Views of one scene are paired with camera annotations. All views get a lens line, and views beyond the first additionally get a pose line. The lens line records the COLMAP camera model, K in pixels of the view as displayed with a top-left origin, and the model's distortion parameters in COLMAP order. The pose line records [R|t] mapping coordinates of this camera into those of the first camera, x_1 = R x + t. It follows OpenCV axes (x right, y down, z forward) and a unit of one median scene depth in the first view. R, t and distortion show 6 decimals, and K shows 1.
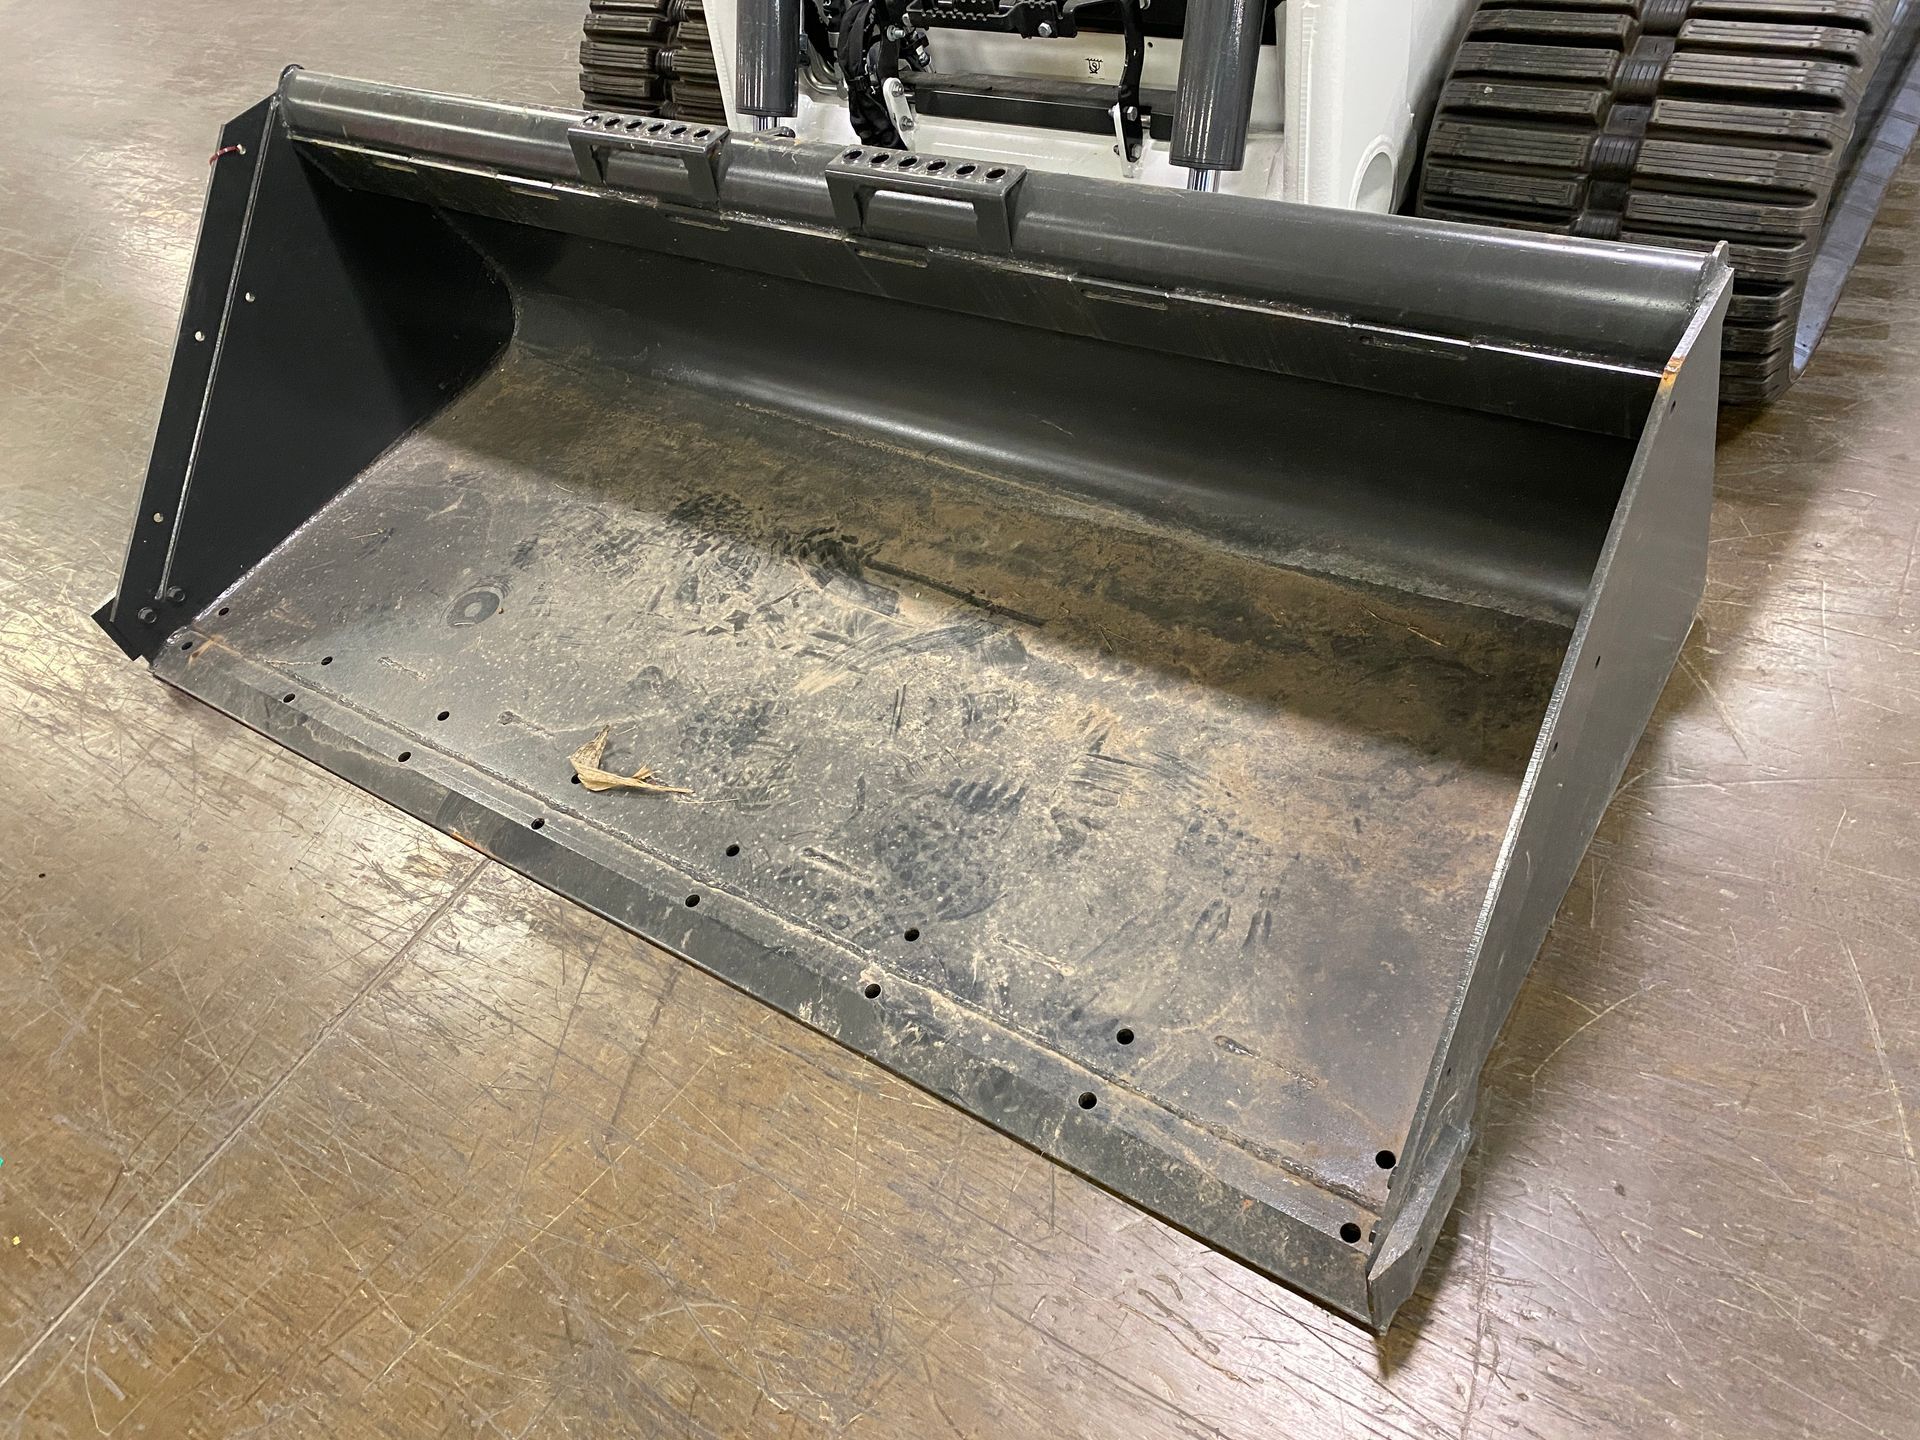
lens RADIAL K [[1412.2, 0, 955.2], [0, 1412.2, 711.4], [0, 0, 1]] dist [0.071815, -0.078199]
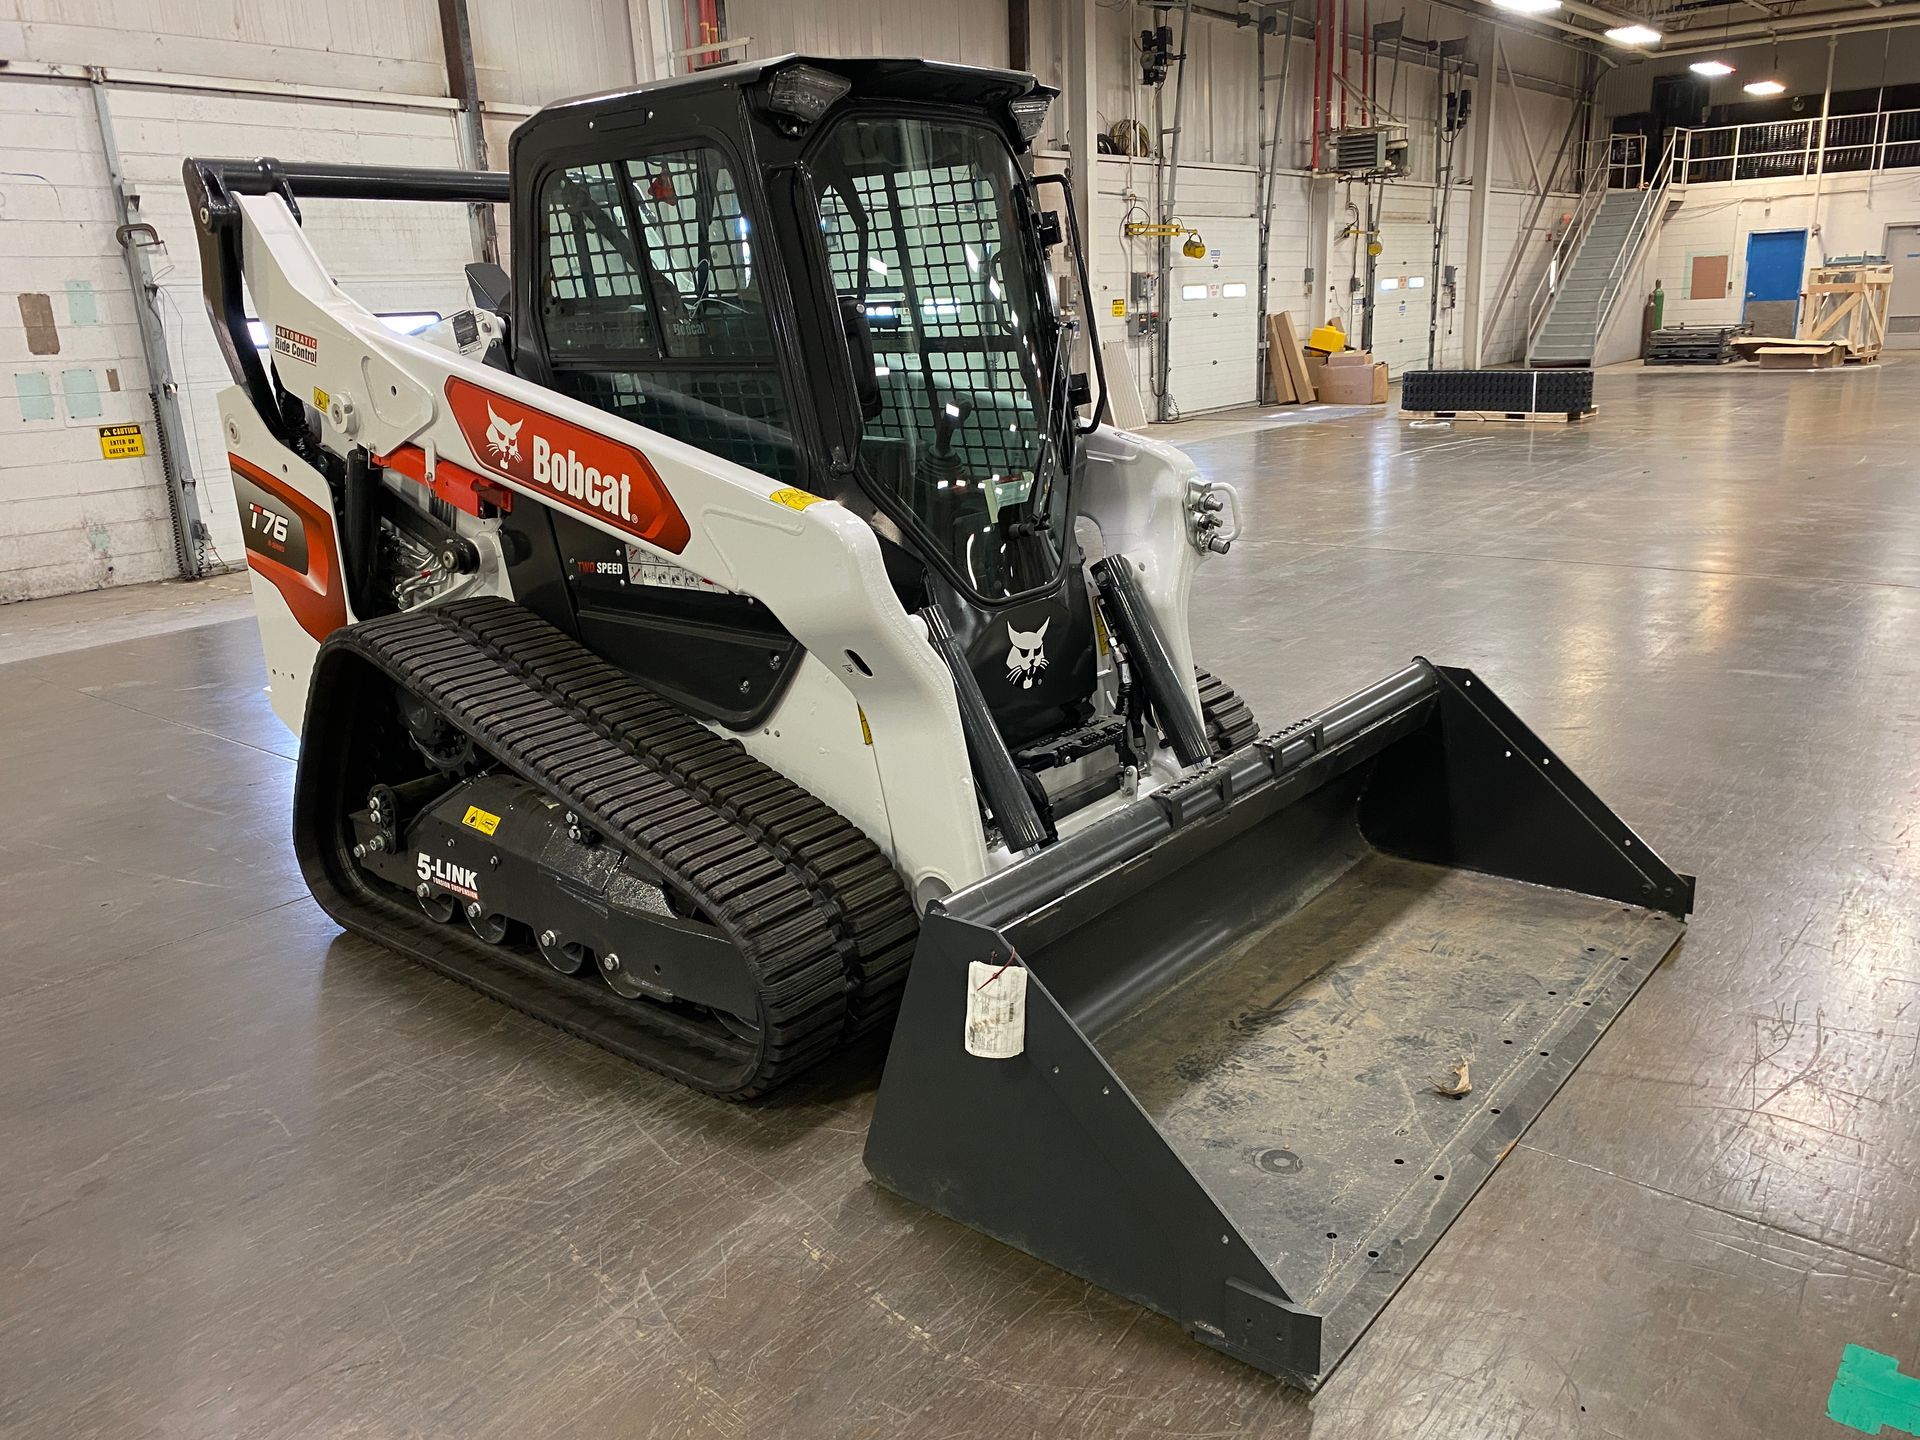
lens RADIAL K [[1504.8, 0, 962.9], [0, 1504.8, 731.3], [0, 0, 1]] dist [0.013190, 0.000316]
pose [[0.095973, -0.067481, 0.993094, -1.825709], [0.758701, 0.650789, -0.029100, -0.541737], [-0.644331, 0.756254, 0.113656, 0.835146]]
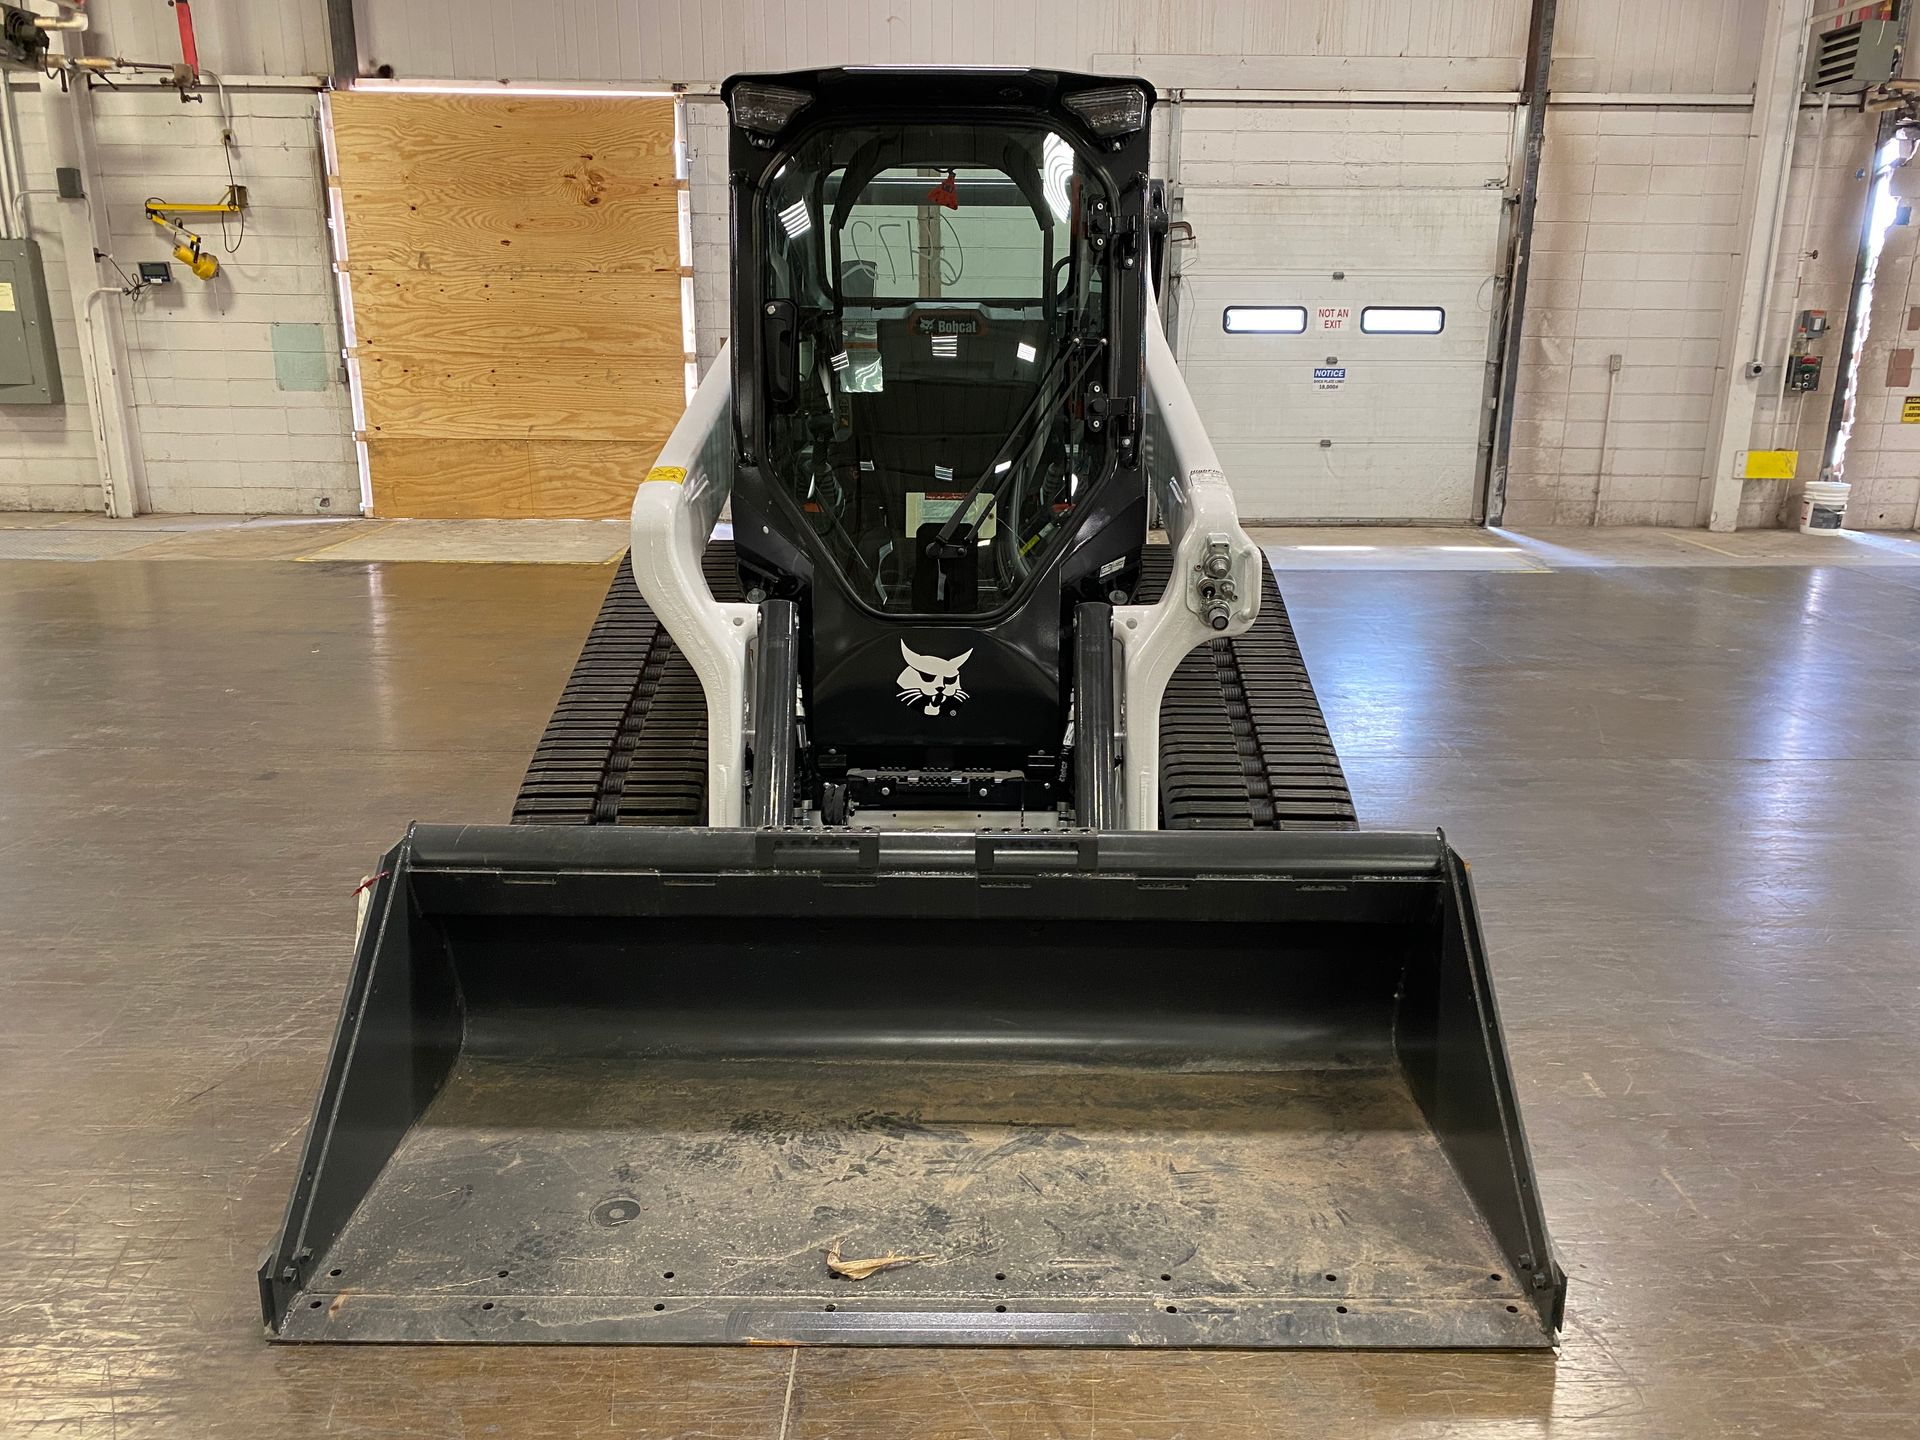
lens RADIAL K [[1478.0, 0, 952.7], [0, 1478.0, 712.9], [0, 0, 1]] dist [0.023655, -0.001047]
pose [[0.811263, 0.072406, 0.580180, -0.953137], [0.290703, 0.811006, -0.507701, 0.331994], [-0.507291, 0.580539, 0.636891, -0.183144]]
